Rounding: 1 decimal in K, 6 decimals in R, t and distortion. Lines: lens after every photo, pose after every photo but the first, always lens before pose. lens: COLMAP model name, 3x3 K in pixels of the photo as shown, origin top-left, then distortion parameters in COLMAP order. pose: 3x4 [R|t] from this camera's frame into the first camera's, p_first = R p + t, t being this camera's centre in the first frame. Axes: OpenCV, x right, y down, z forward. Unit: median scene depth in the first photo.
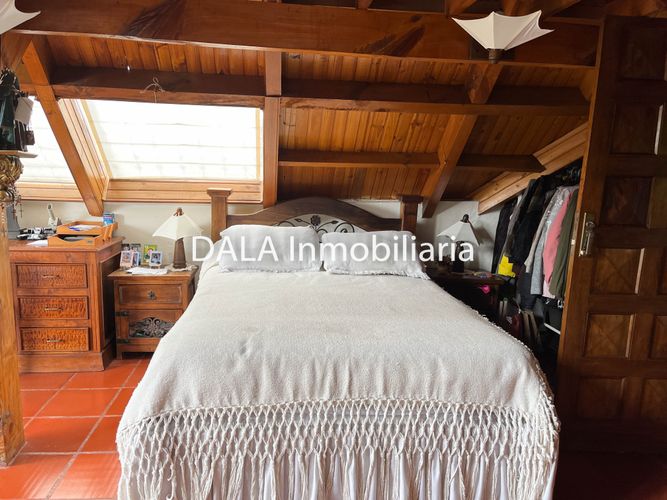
lens RADIAL K [[508.5, 0, 332.2], [0, 508.5, 250.3], [0, 0, 1]] dist [0.062877, -0.074336]
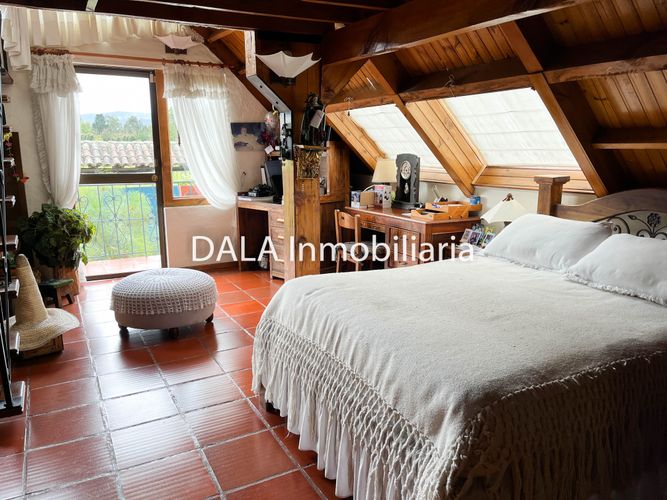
lens RADIAL K [[508.5, 0, 331.2], [0, 508.5, 252.0], [0, 0, 1]] dist [0.062877, -0.074336]
pose [[0.384866, 0.156620, -0.909587, 0.590041], [-0.141087, 0.983899, 0.109718, -0.033879], [0.912125, 0.086104, 0.400766, 0.307211]]
